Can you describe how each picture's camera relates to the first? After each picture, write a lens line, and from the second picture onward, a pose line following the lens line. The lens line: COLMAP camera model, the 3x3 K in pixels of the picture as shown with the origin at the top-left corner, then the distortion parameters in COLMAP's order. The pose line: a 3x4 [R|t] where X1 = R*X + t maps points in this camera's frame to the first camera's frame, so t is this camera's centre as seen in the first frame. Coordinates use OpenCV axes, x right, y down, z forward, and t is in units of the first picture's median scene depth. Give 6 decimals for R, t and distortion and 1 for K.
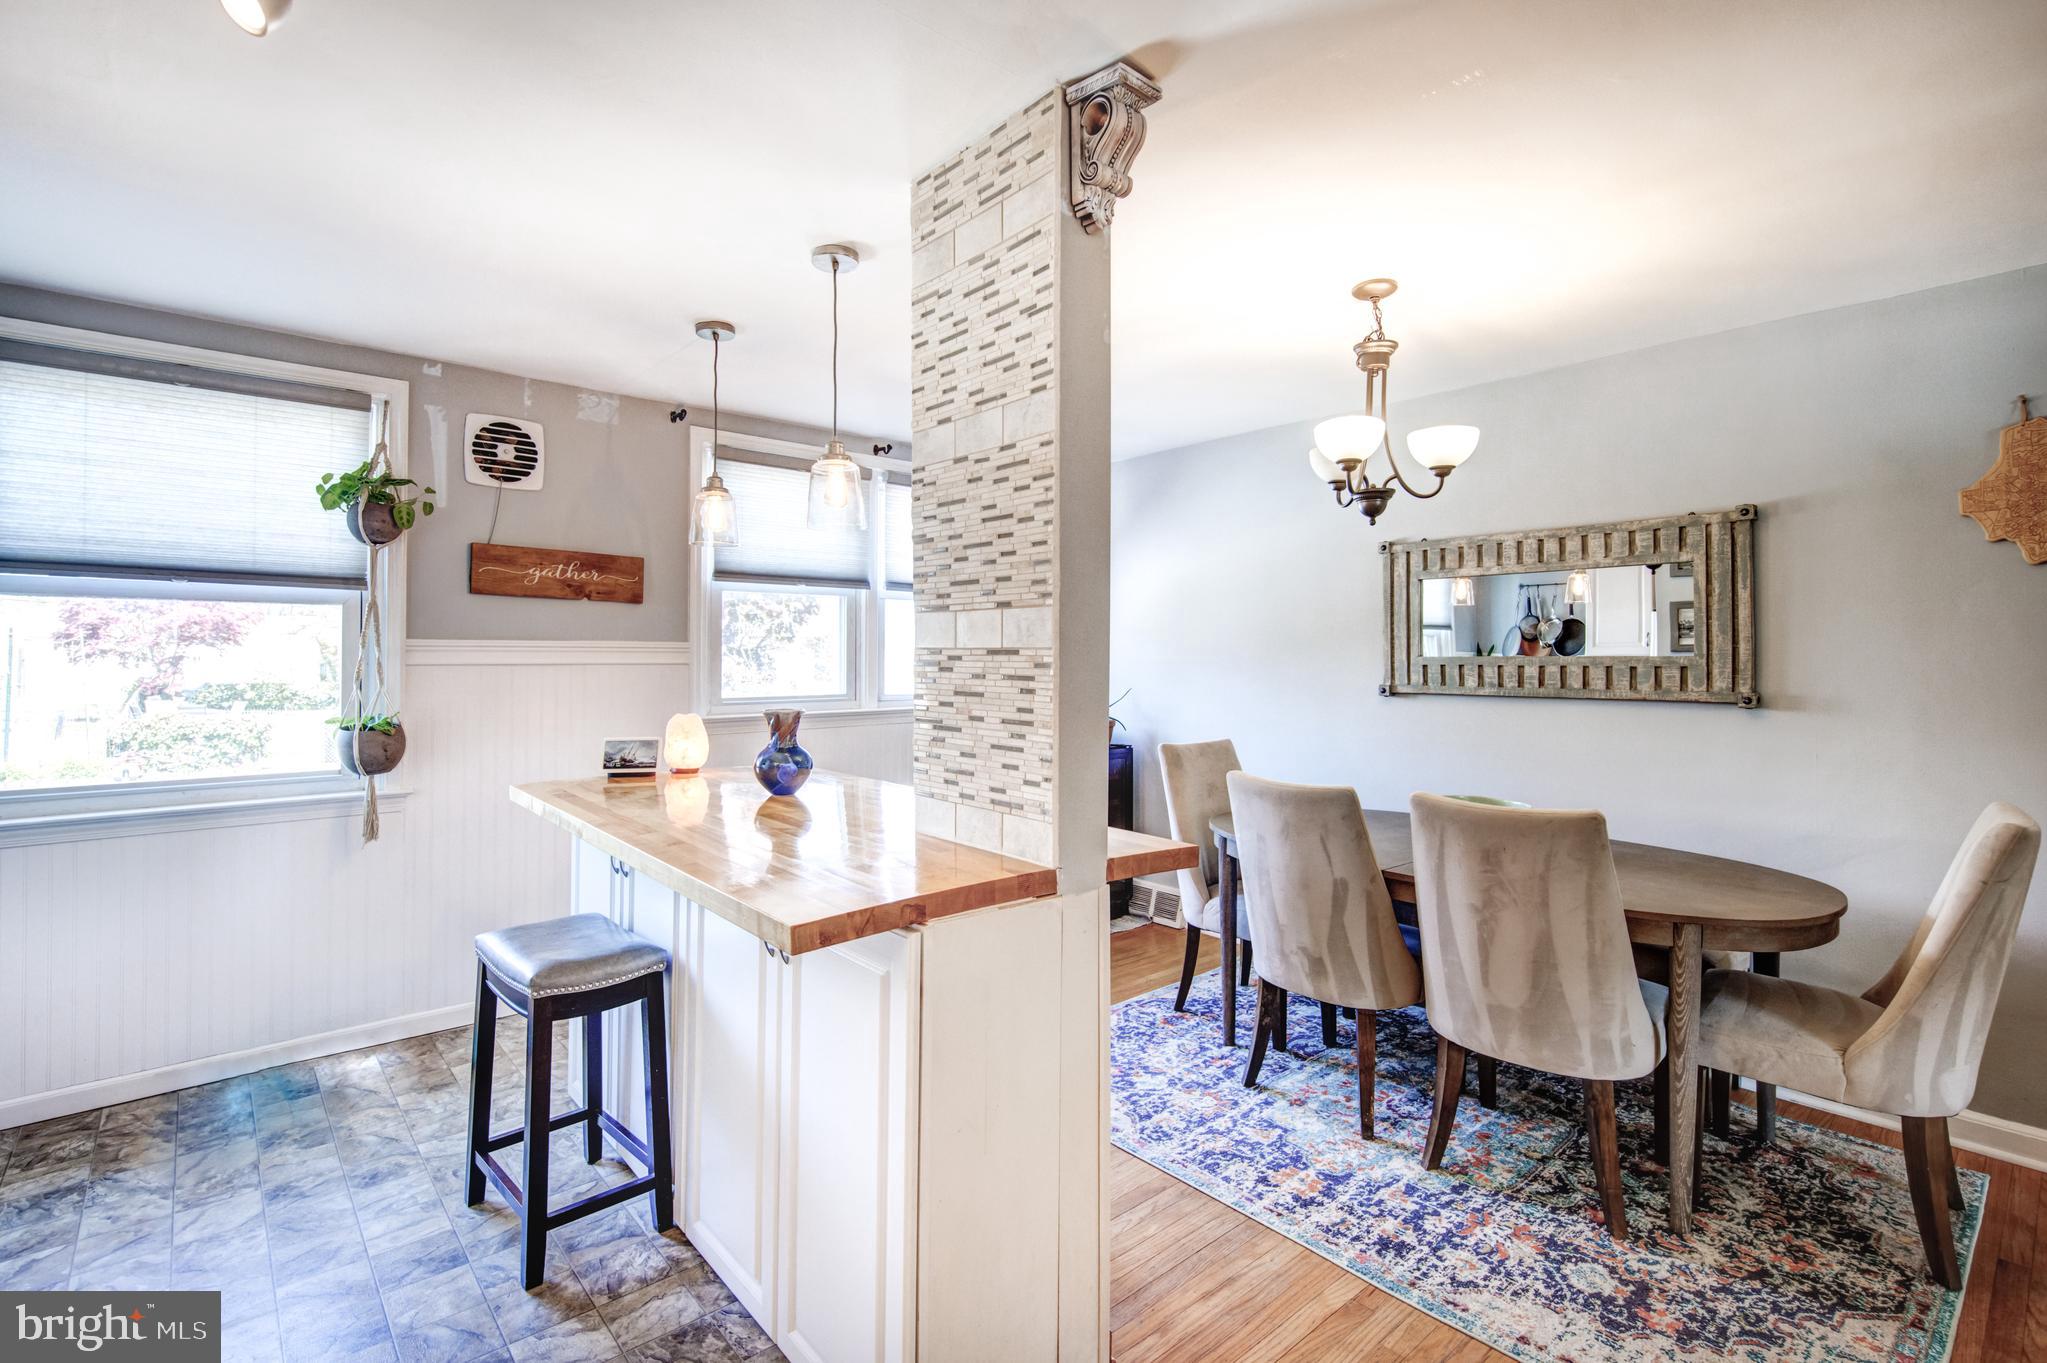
lens RADIAL K [[945.9, 0, 1021.9], [0, 945.9, 649.5], [0, 0, 1]] dist [0.014481, -0.008710]
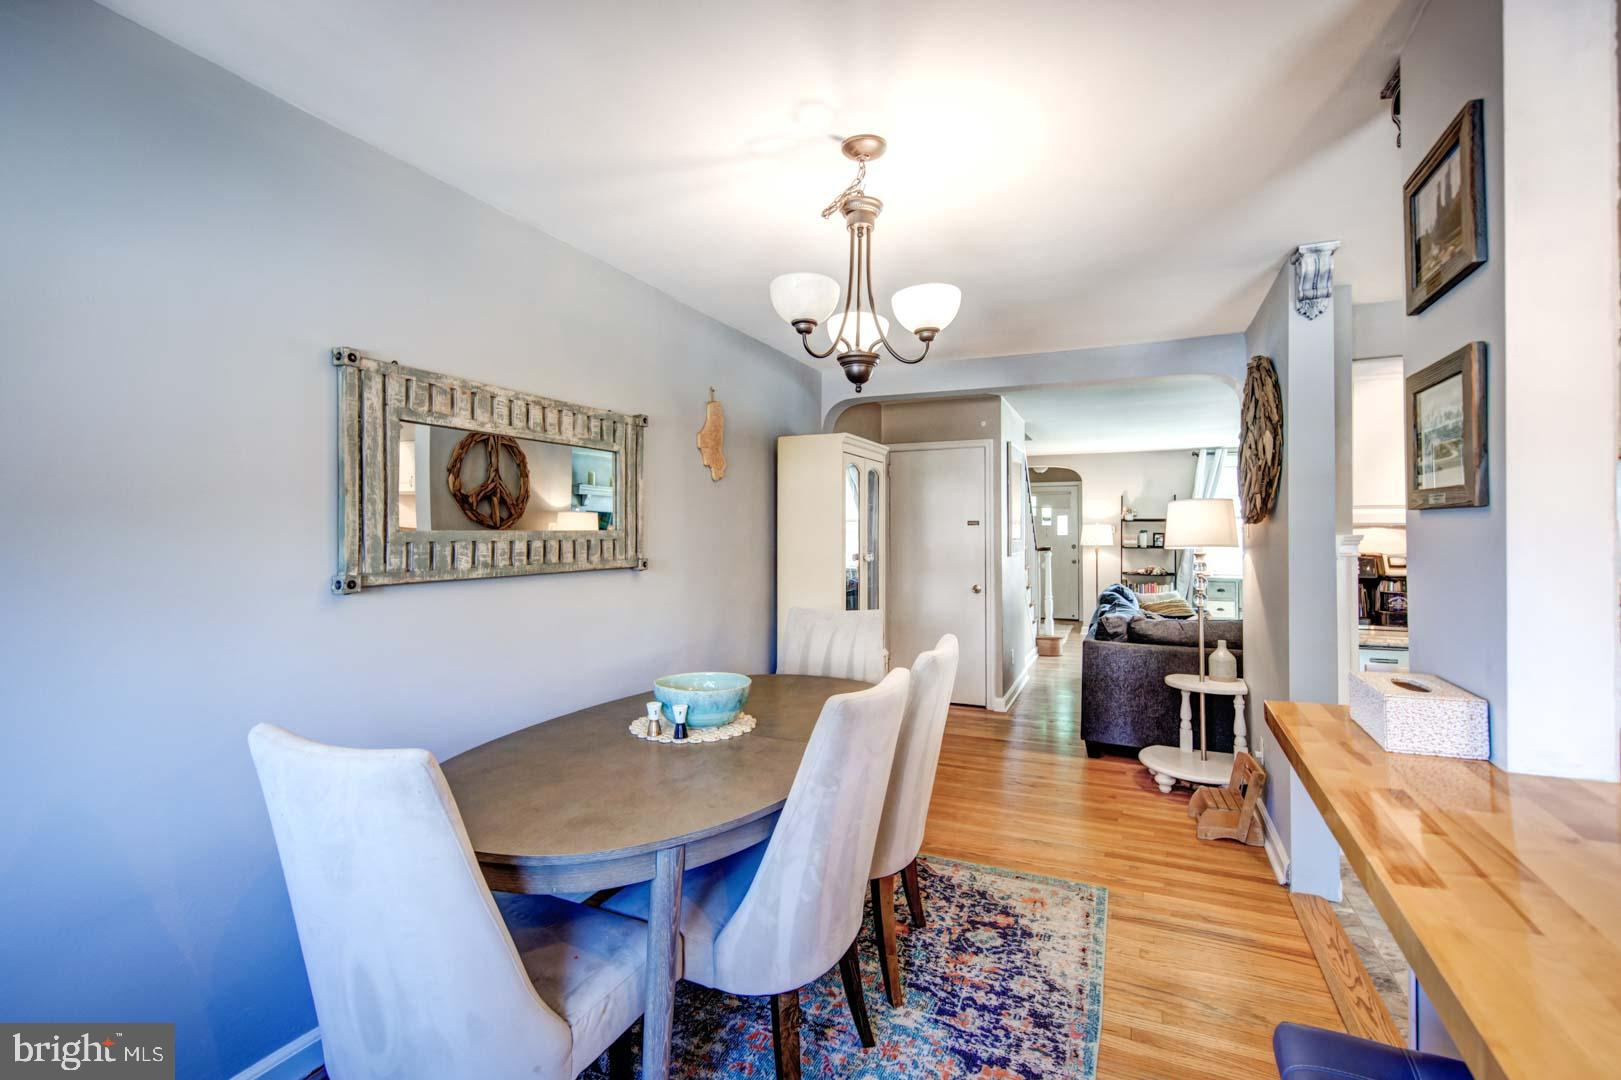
lens RADIAL K [[722.3, 0, 810.4], [0, 722.3, 522.5], [0, 0, 1]] dist [0.014490, -0.007896]
pose [[-0.423708, 0.011540, 0.905726, -0.314437], [-0.006471, 0.999855, -0.015767, 0.013410], [-0.905776, -0.012542, -0.423571, 1.601933]]
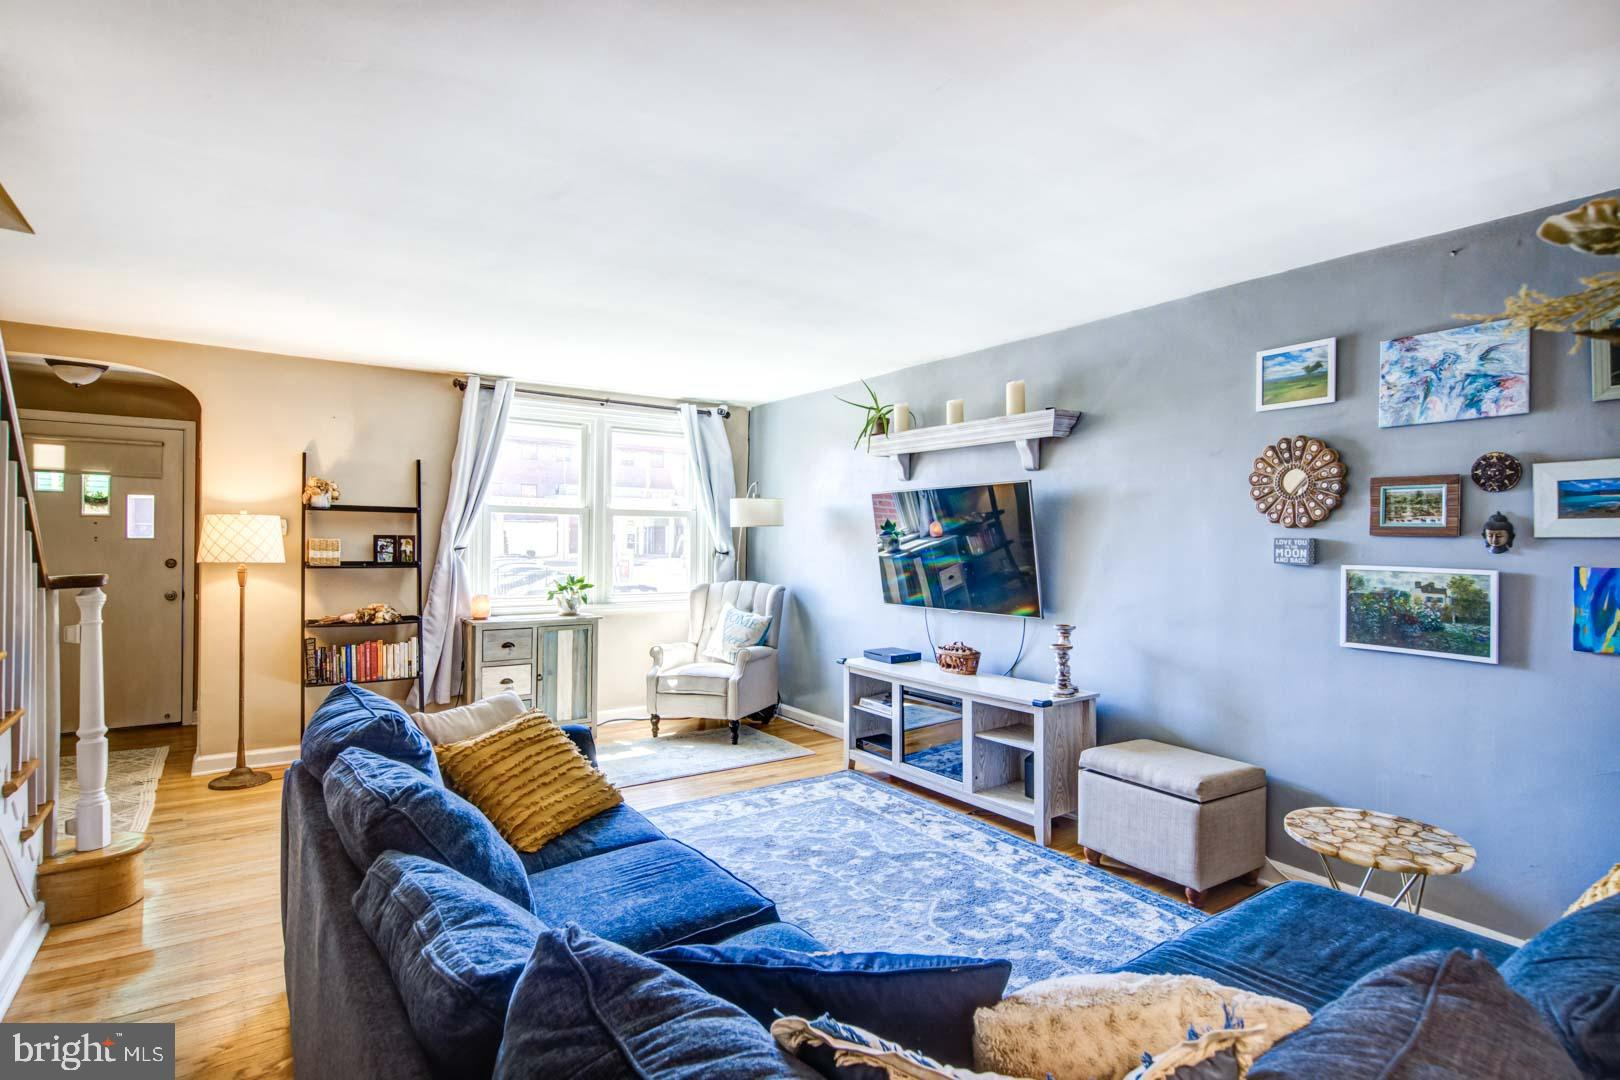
lens RADIAL K [[819.3, 0, 813.6], [0, 819.3, 542.0], [0, 0, 1]] dist [0.010528, 0.000288]
pose [[-0.994122, -0.011836, 0.107615, 1.128297], [-0.012457, 0.999909, -0.005103, 0.009654], [-0.107545, -0.006413, -0.994180, 0.222531]]
